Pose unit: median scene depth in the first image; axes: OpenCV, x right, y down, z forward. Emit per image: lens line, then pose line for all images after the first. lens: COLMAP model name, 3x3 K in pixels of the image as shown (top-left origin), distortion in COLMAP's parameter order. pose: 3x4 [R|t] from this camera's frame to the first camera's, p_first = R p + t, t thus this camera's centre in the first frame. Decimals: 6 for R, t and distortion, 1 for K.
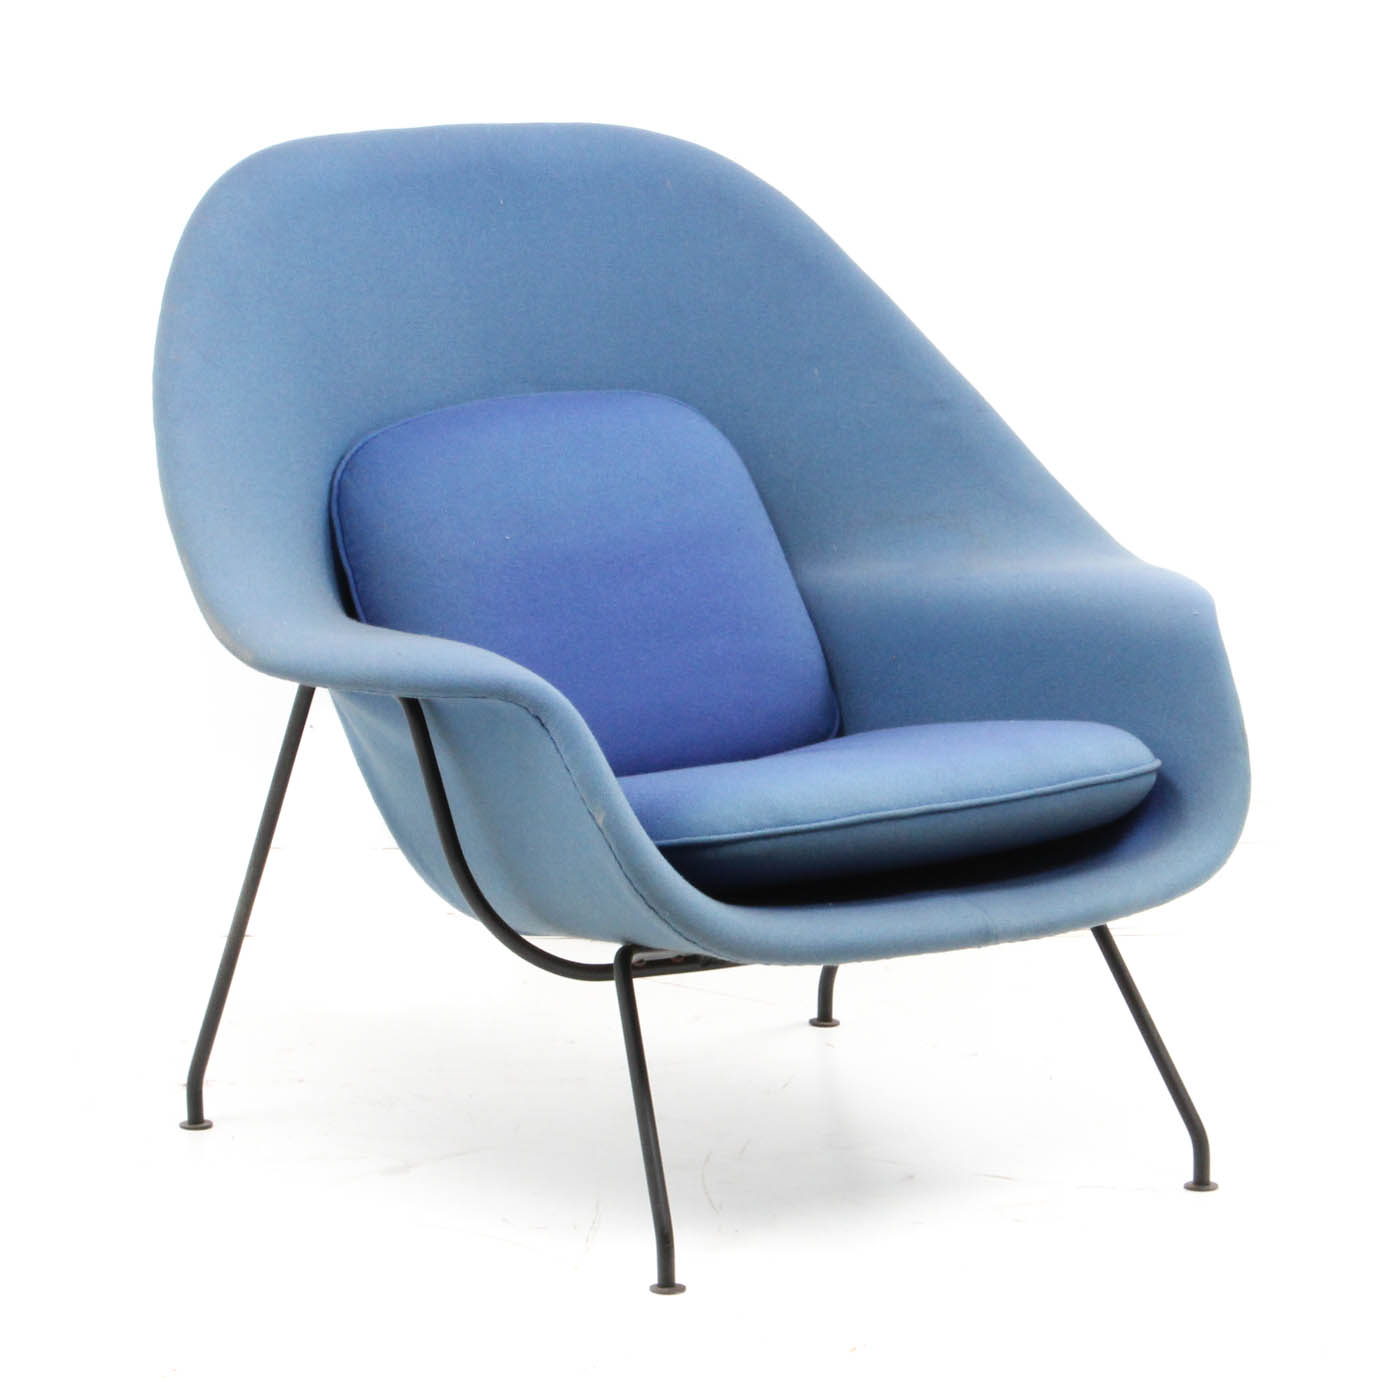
lens RADIAL K [[6016.9, 0, 687.4], [0, 6016.9, 680.1], [0, 0, 1]] dist [0.164082, 0.000000]
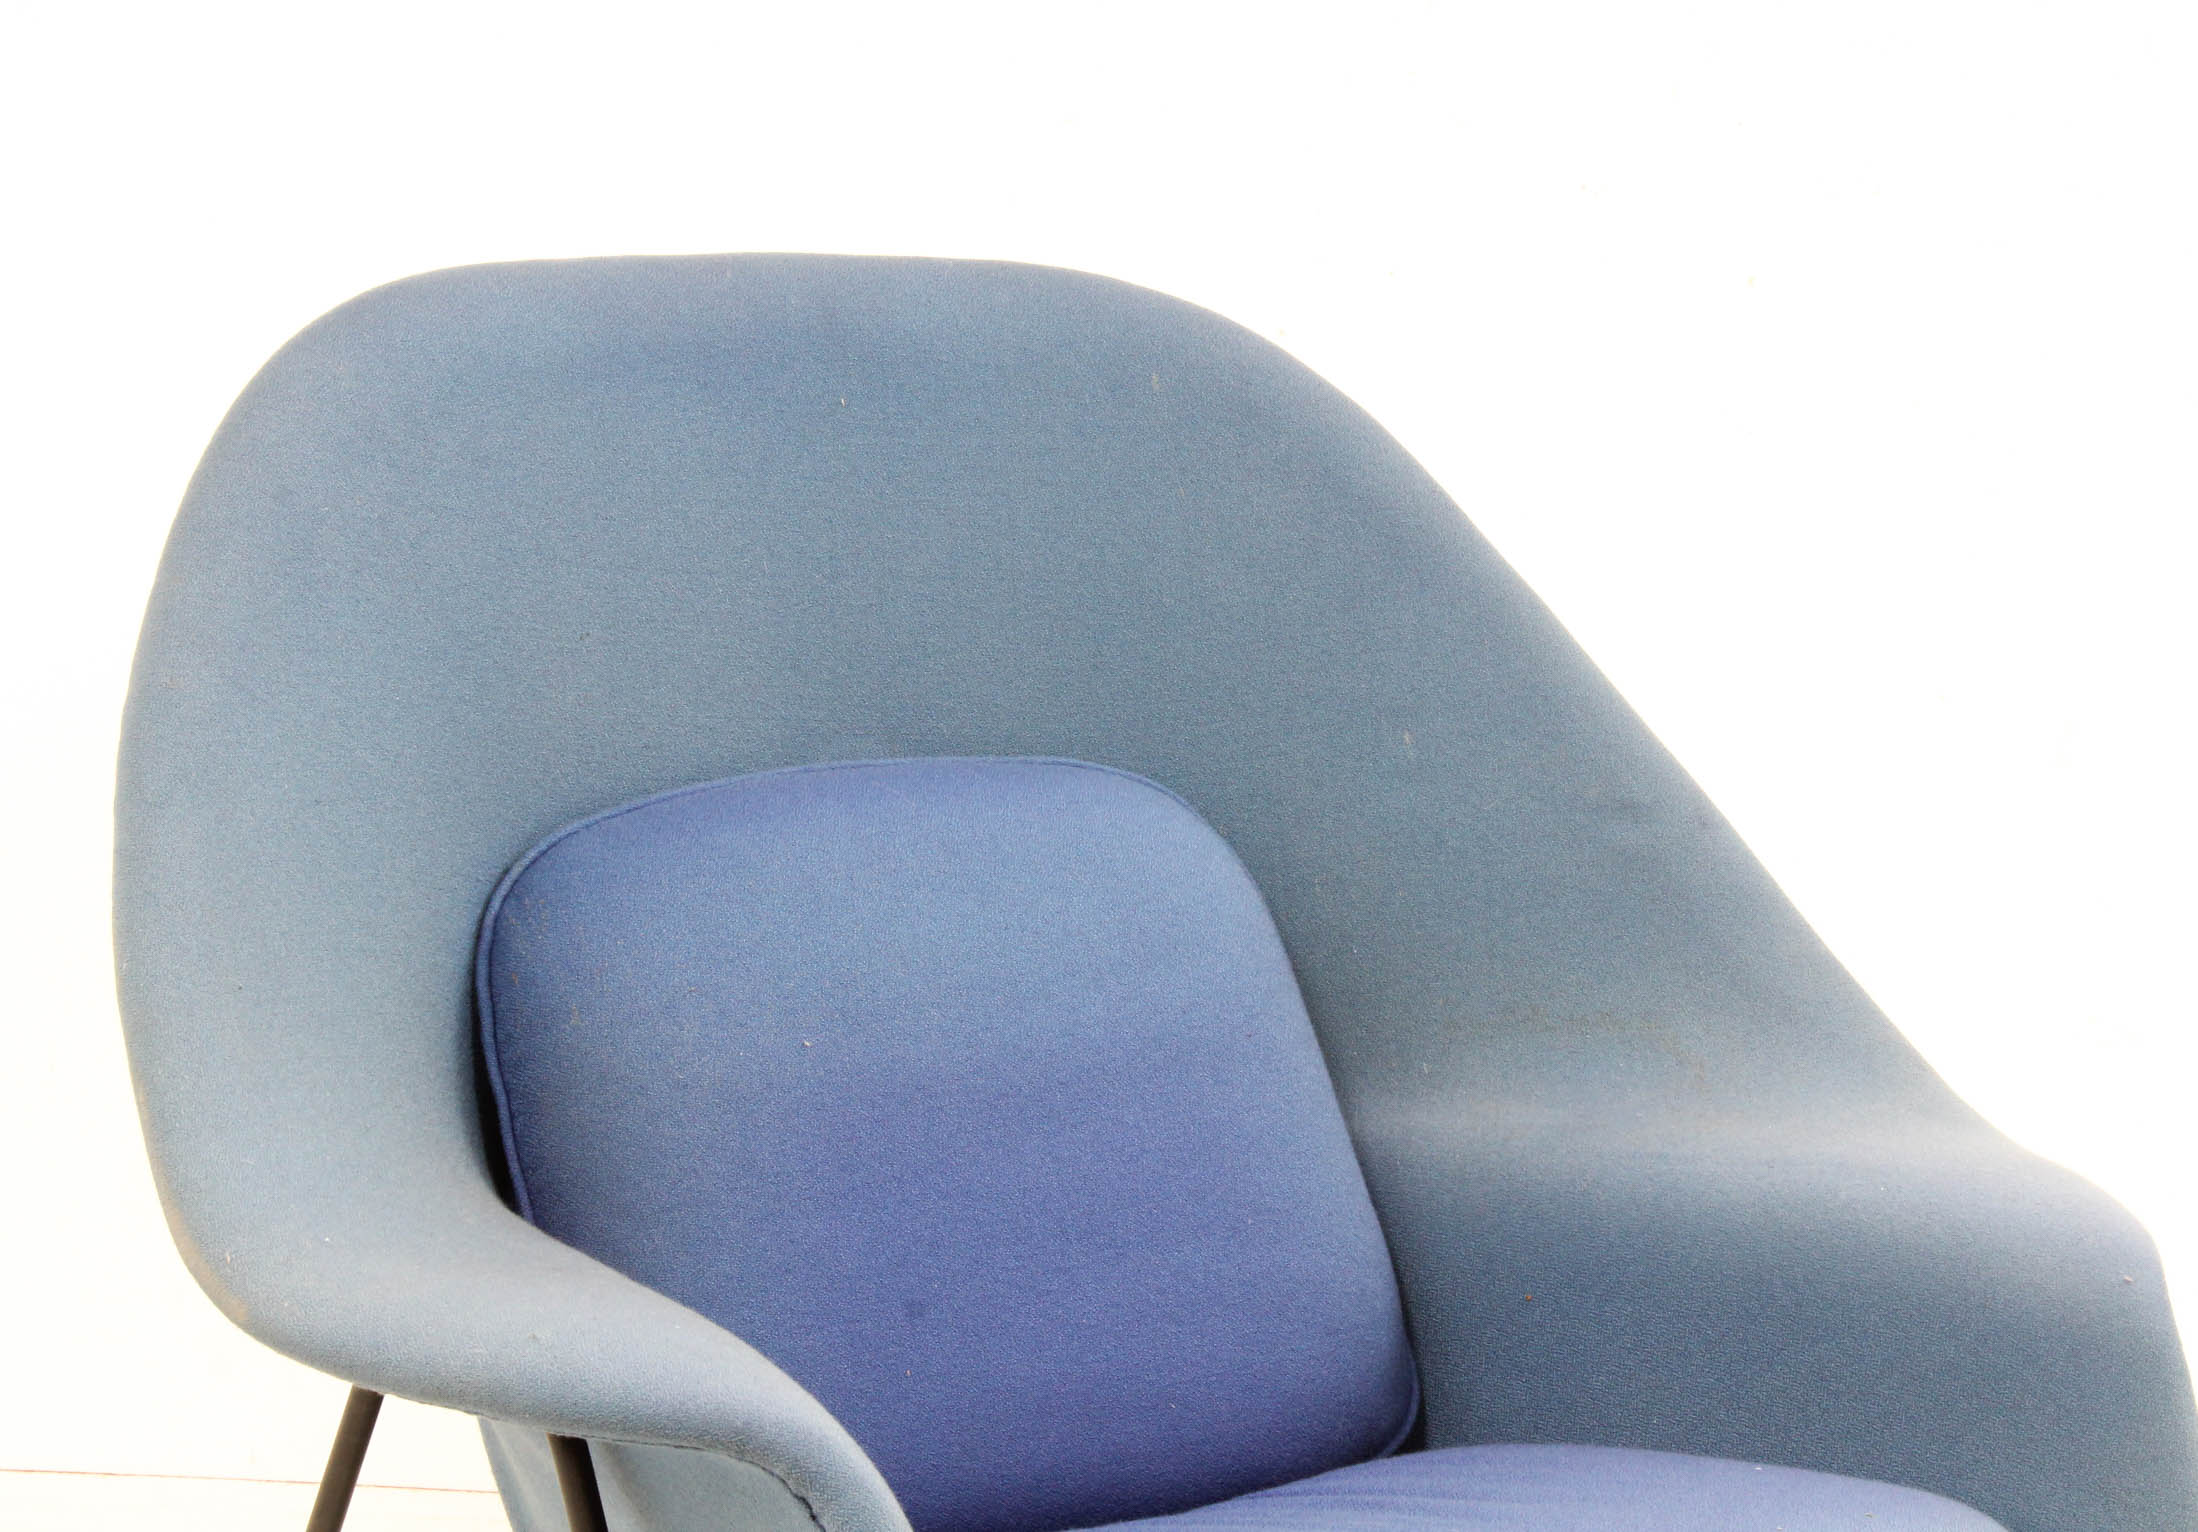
lens RADIAL K [[6326.0, 0, 1123.3], [0, 6326.0, 644.2], [0, 0, 1]] dist [0.062146, 0.000000]
pose [[0.998487, 0.052857, -0.015138, 0.004202], [-0.053241, 0.998238, -0.026183, -0.046073], [0.013727, 0.026949, 0.999543, 0.453317]]
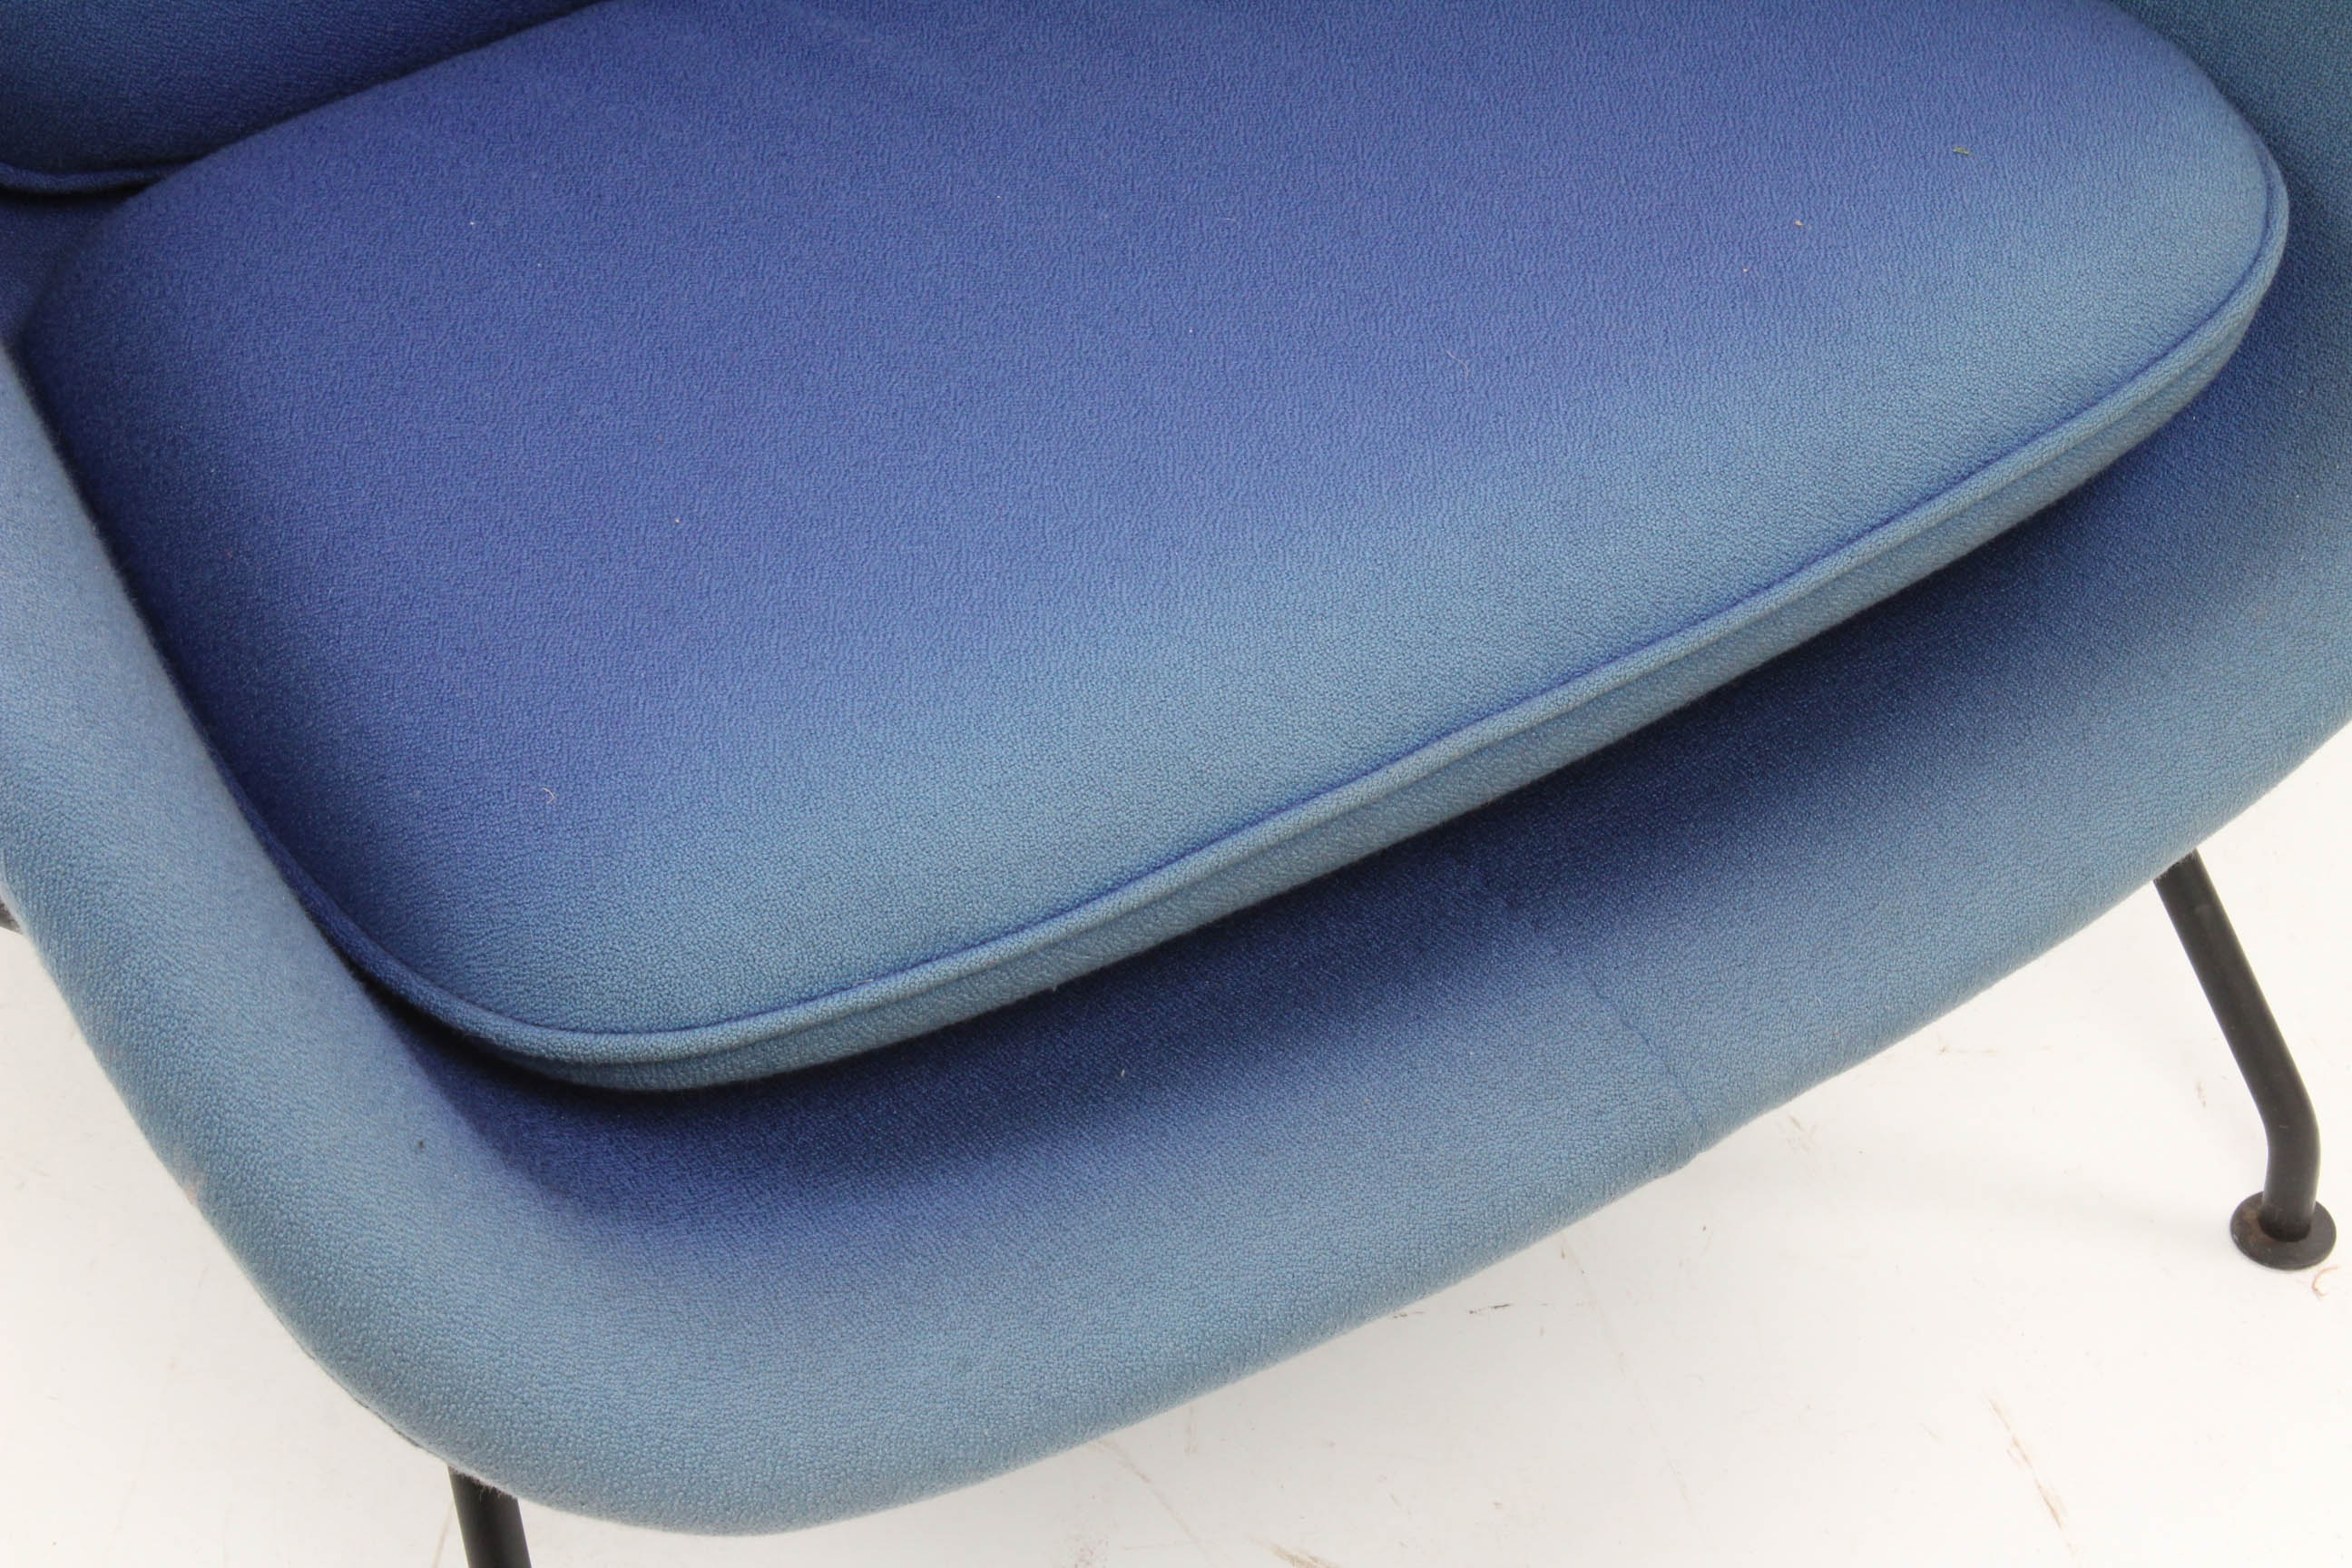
lens RADIAL K [[5759.1, 0, 1173.3], [0, 5759.1, 780.3], [0, 0, 1]] dist [0.092066, 0.000000]
pose [[0.999244, 0.000563, -0.038878, 0.035148], [0.020791, 0.837199, 0.546503, -0.113587], [0.032857, -0.546898, 0.836554, 0.733741]]
